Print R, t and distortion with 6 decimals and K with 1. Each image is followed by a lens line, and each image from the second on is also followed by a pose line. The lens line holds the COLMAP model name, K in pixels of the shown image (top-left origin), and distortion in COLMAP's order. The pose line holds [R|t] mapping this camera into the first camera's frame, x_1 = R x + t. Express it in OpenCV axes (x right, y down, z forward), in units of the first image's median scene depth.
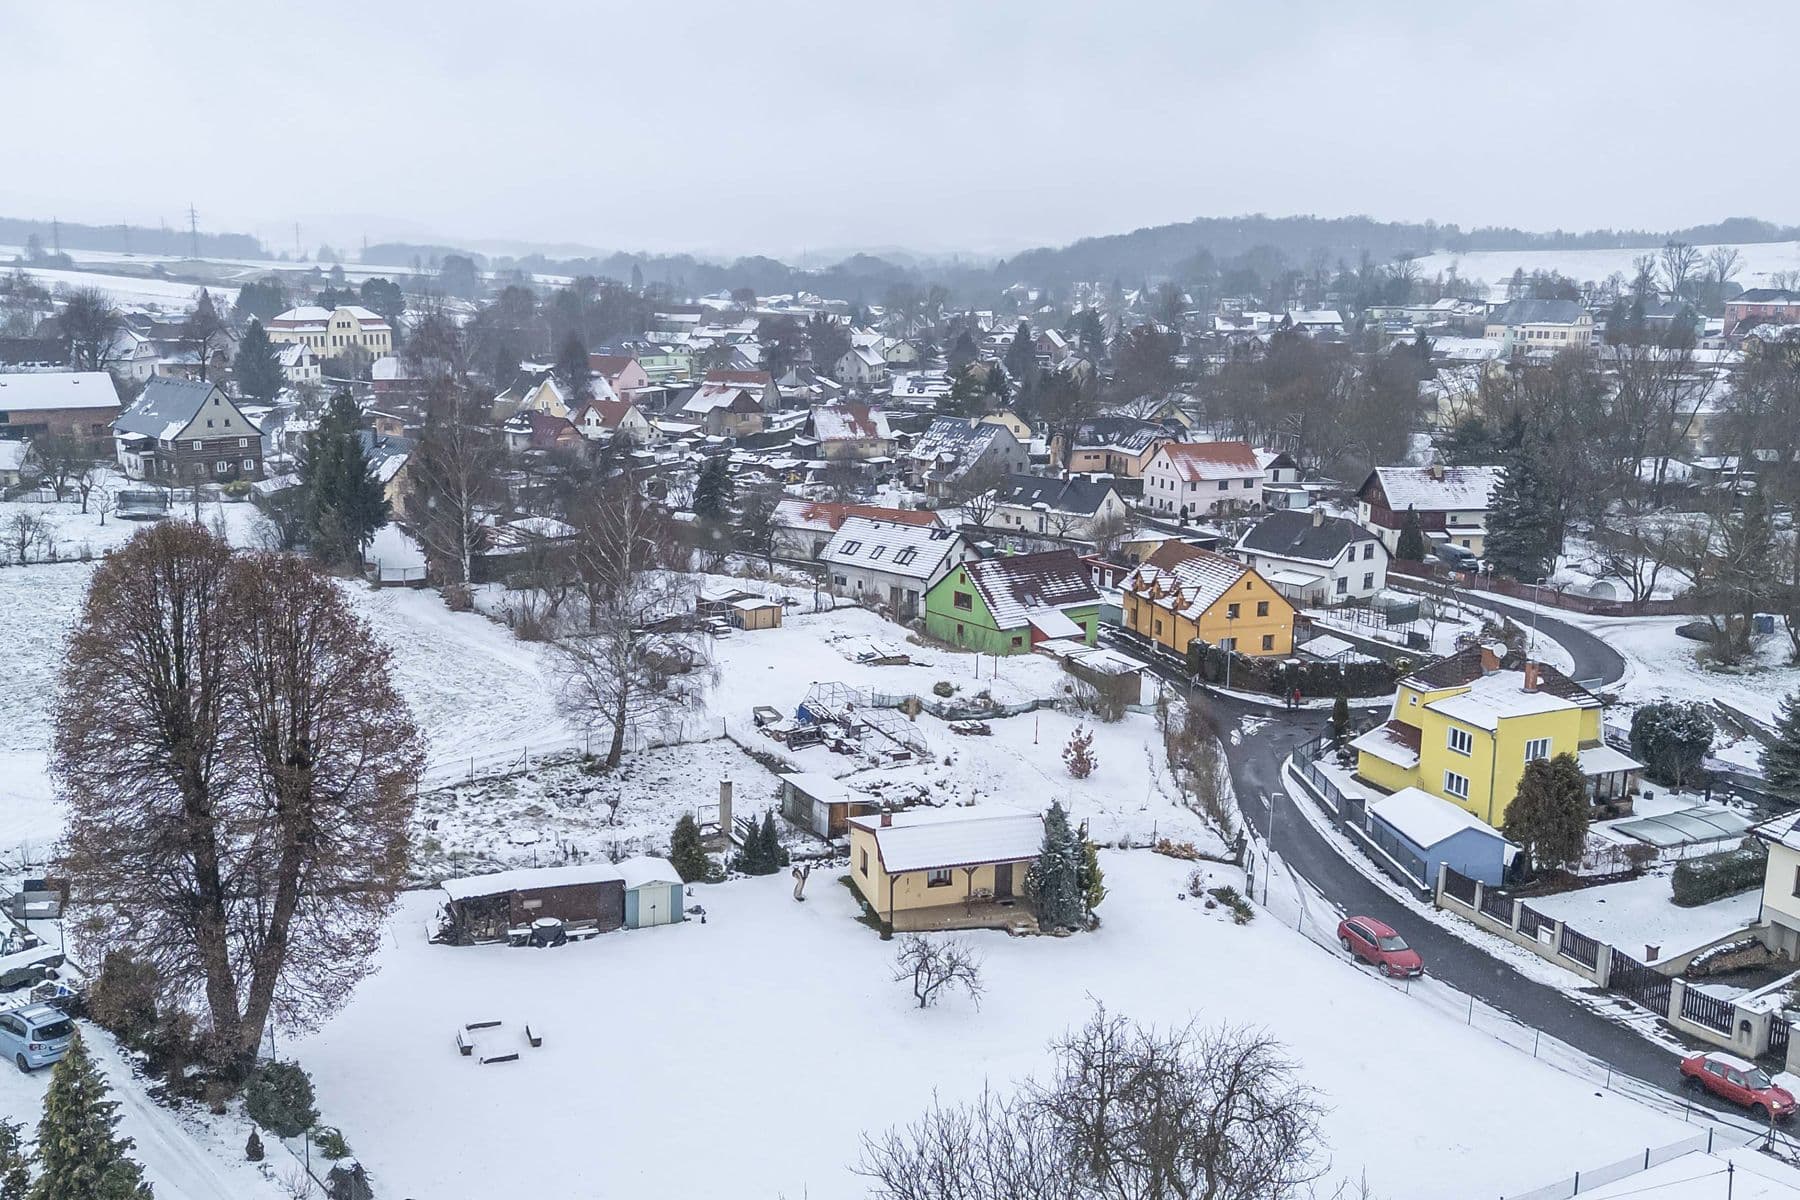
lens RADIAL K [[1553.6, 0, 902.8], [0, 1553.6, 610.4], [0, 0, 1]] dist [0.080188, -0.082365]
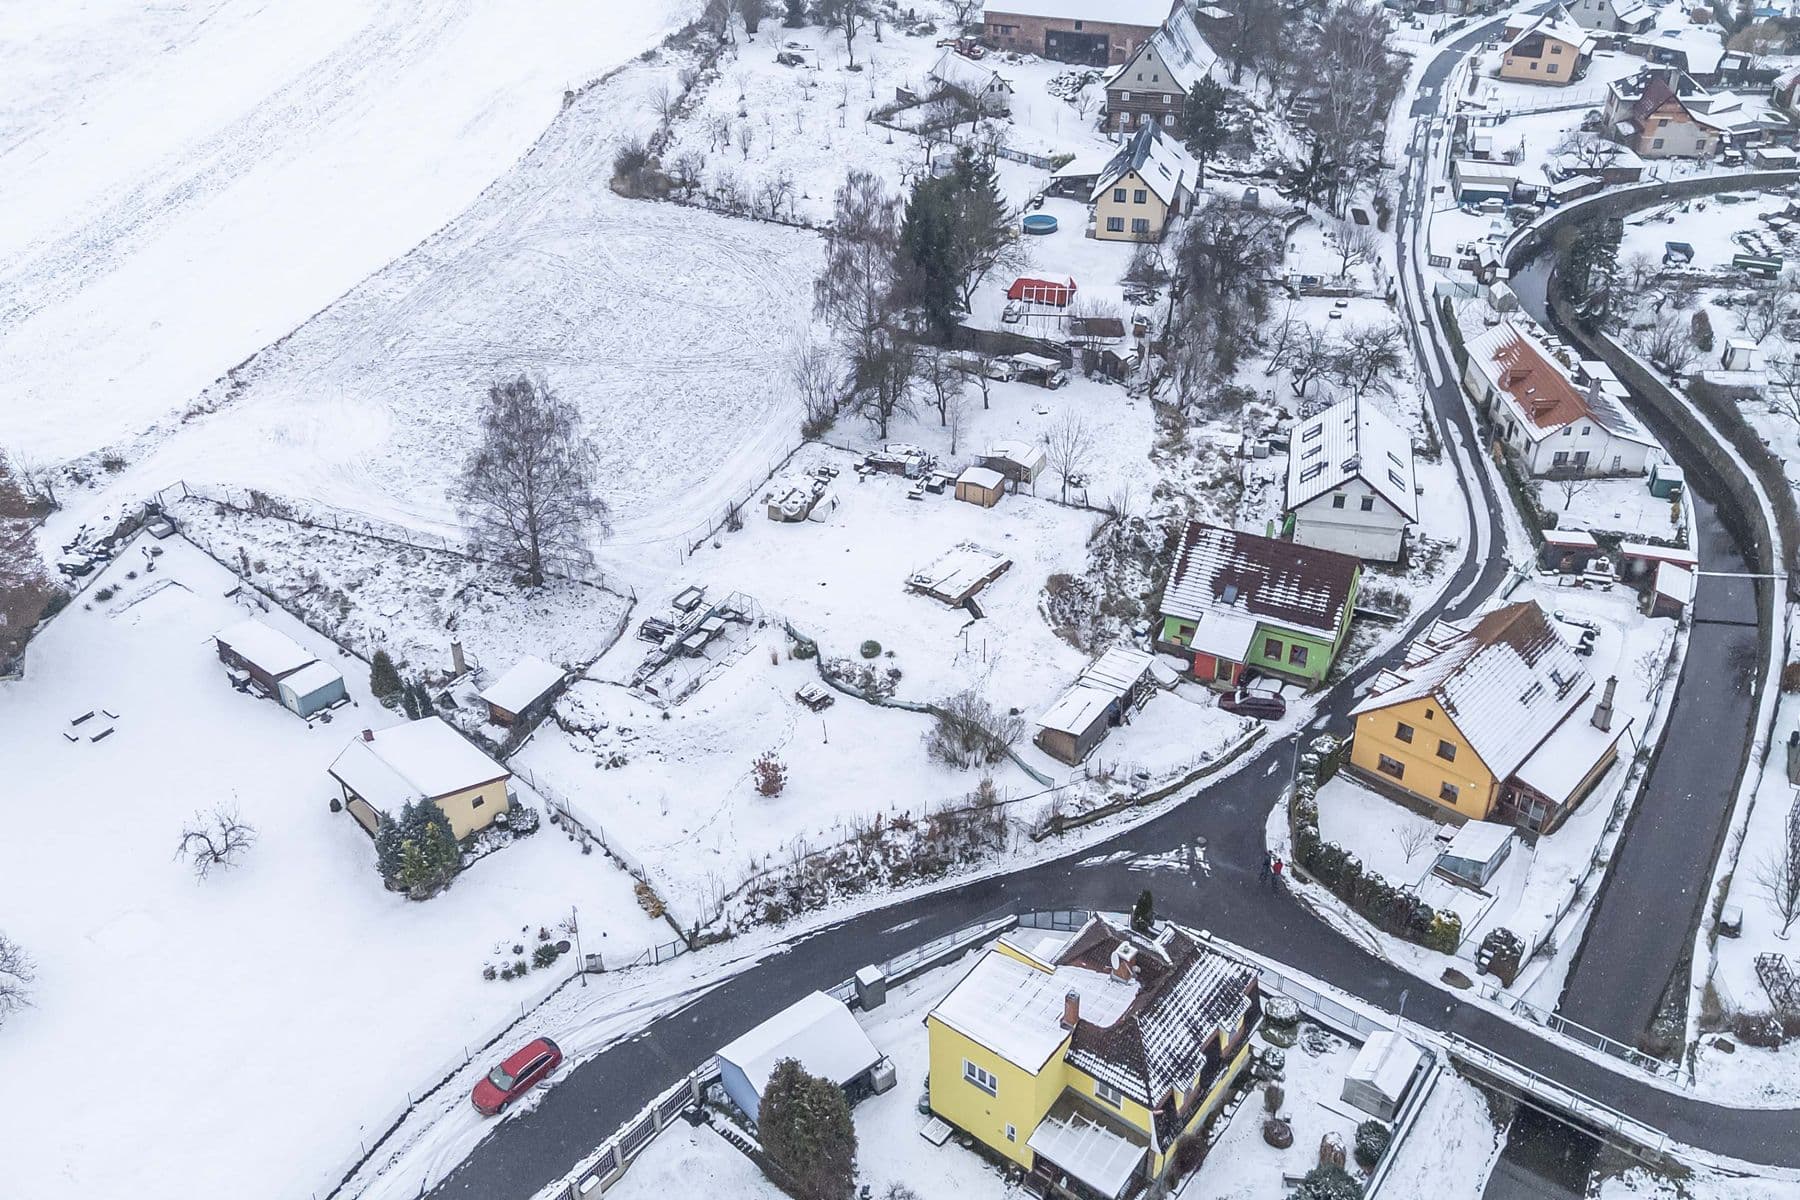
lens RADIAL K [[1553.6, 0, 906.5], [0, 1553.6, 596.6], [0, 0, 1]] dist [0.080188, -0.082365]
pose [[0.475667, 0.464187, -0.747176, 0.791102], [-0.174015, 0.882295, 0.437349, -0.432960], [0.862241, -0.078013, 0.500454, 0.523812]]
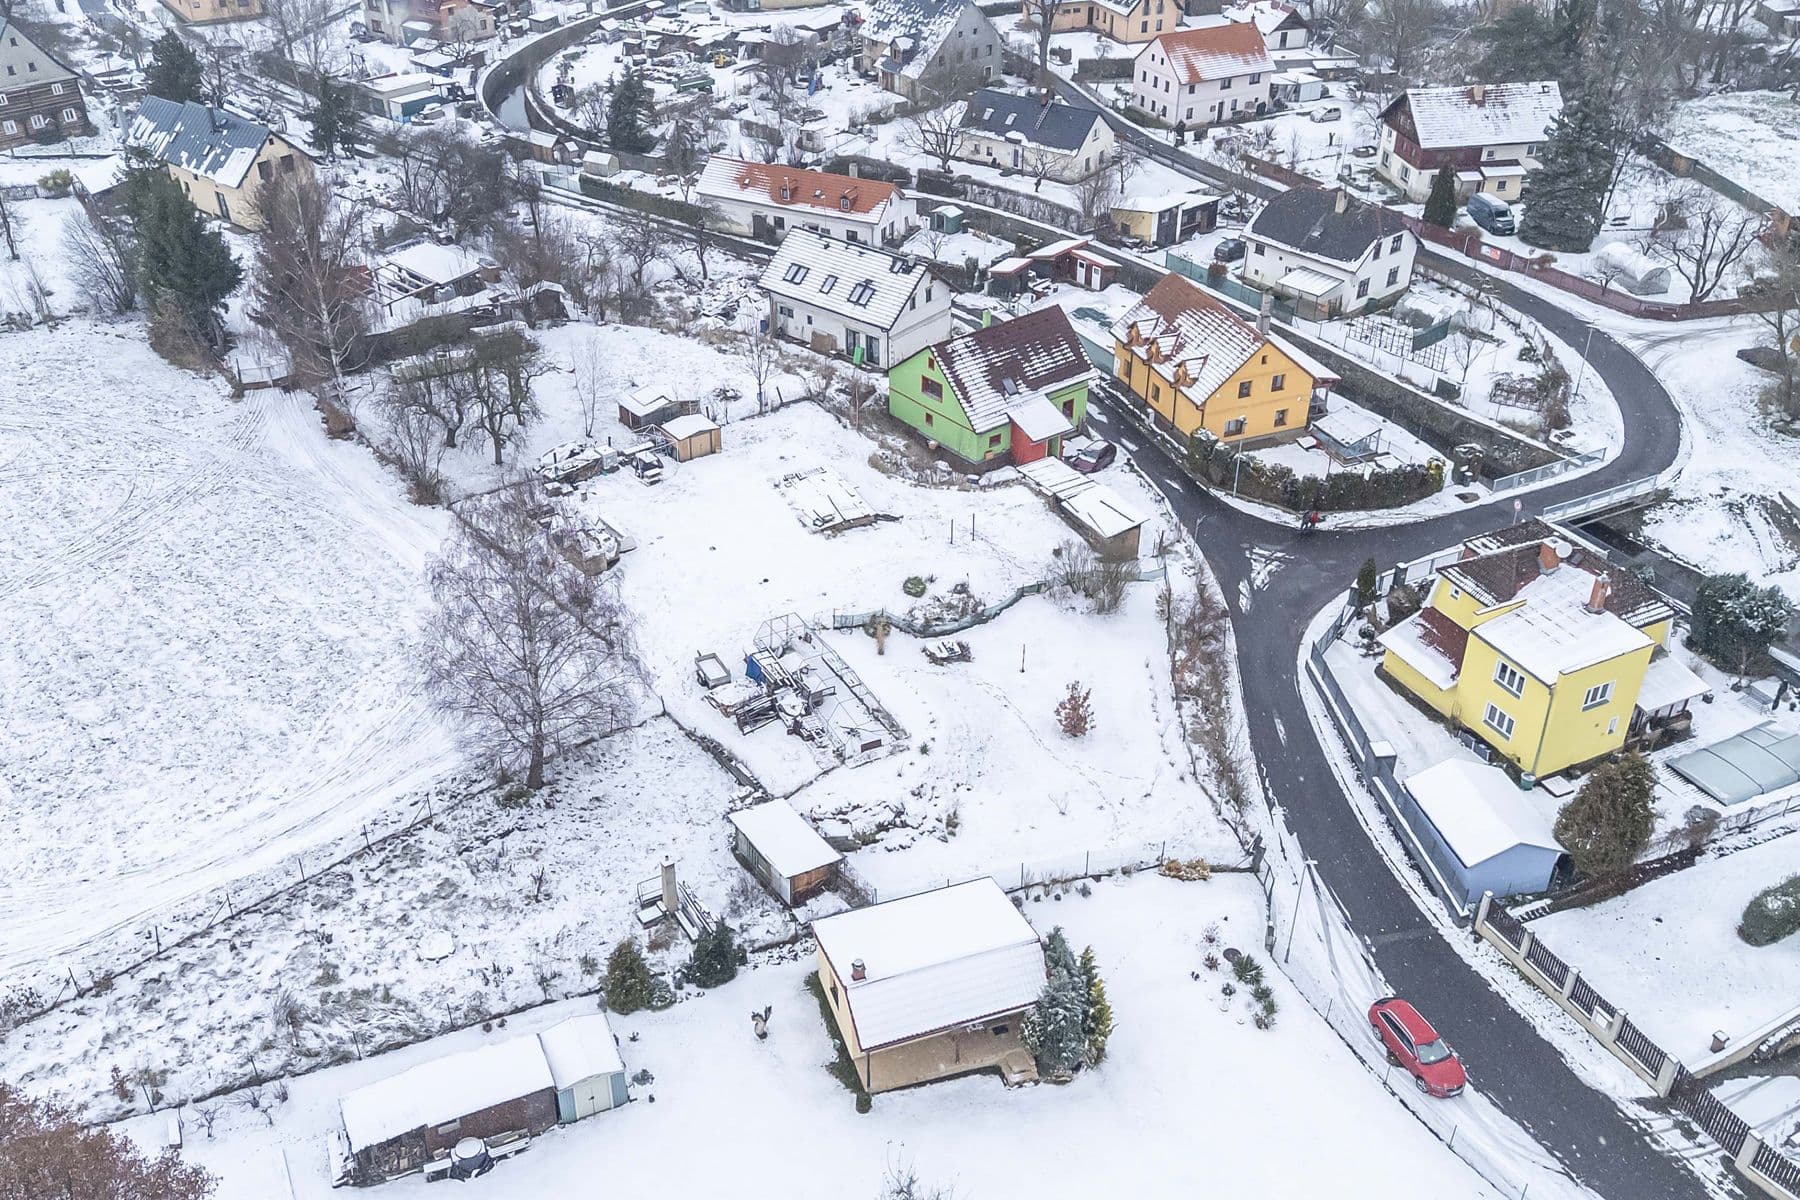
lens RADIAL K [[1553.6, 0, 904.3], [0, 1553.6, 603.2], [0, 0, 1]] dist [0.080188, -0.082365]
pose [[0.999262, -0.031408, 0.022123, 0.000998], [0.021511, 0.934549, 0.355184, -0.250646], [-0.031830, -0.354446, 0.934535, 0.193081]]
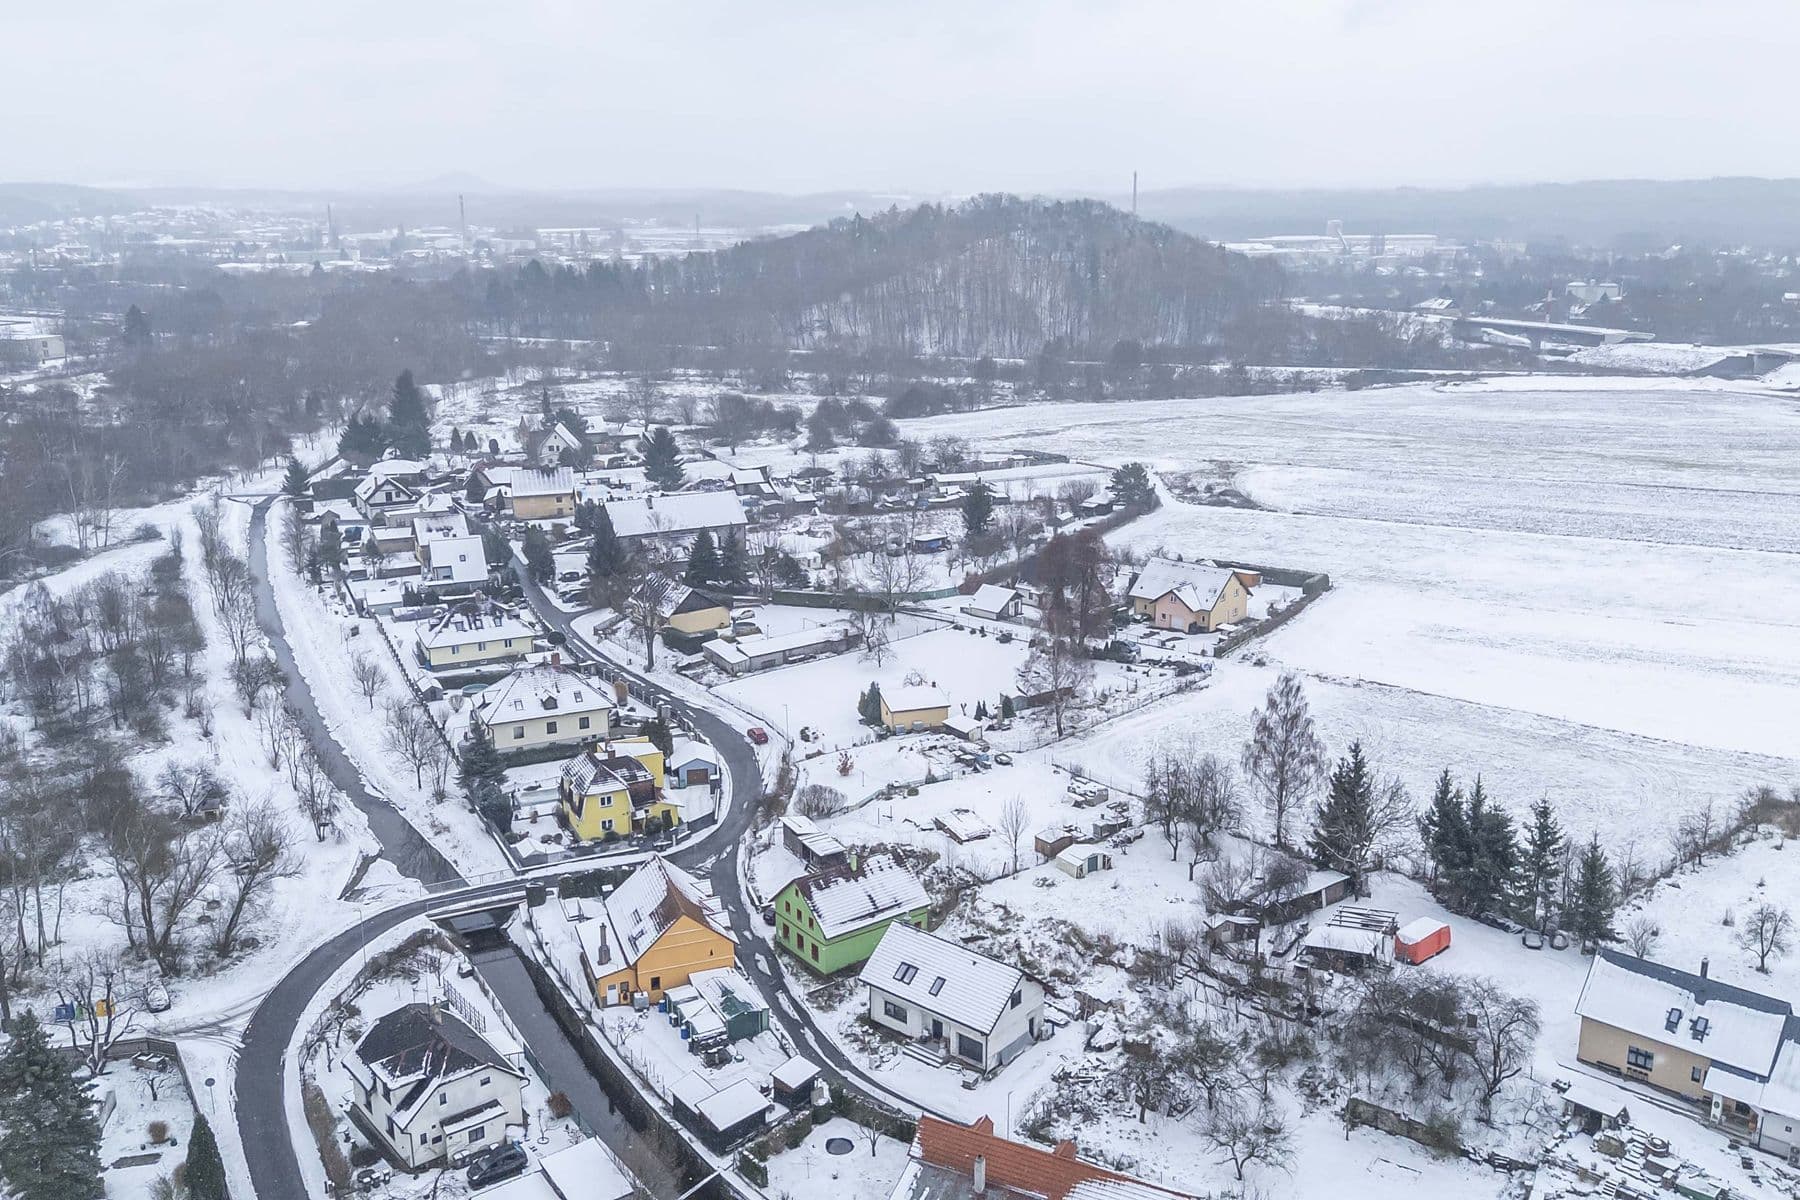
lens RADIAL K [[1553.6, 0, 907.9], [0, 1553.6, 608.8], [0, 0, 1]] dist [0.080188, -0.082365]
pose [[-0.999709, -0.004454, -0.023712, 0.073861], [-0.014927, 0.886330, 0.462813, -0.929150], [0.018955, 0.463032, -0.886139, 2.453096]]
